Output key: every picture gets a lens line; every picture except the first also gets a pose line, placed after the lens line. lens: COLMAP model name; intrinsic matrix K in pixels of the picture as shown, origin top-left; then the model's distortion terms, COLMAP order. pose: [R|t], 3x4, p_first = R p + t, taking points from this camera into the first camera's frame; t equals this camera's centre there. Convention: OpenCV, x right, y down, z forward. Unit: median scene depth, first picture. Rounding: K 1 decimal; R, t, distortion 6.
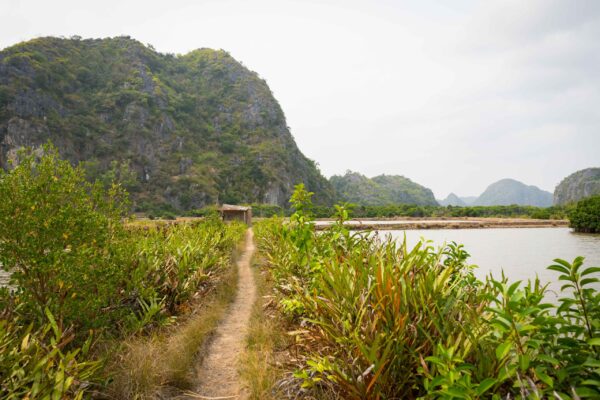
lens RADIAL K [[489.1, 0, 298.1], [0, 489.1, 199.6], [0, 0, 1]] dist [-0.041097, -0.001958]
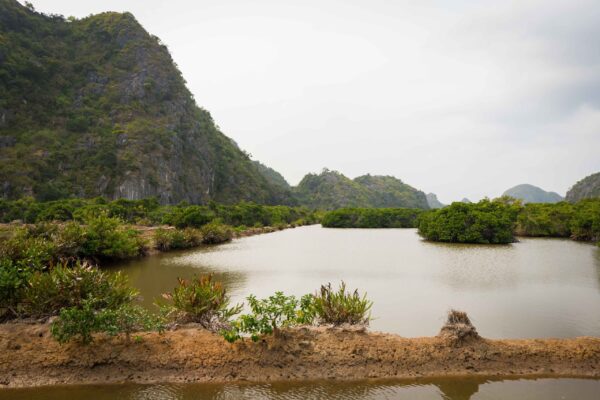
lens RADIAL K [[489.1, 0, 299.3], [0, 489.1, 202.6], [0, 0, 1]] dist [-0.041097, -0.001958]
pose [[0.998956, 0.018560, -0.041734, 0.217853], [-0.018566, 0.999828, 0.000243, 0.005937], [0.041731, 0.000532, 0.999129, 0.258930]]
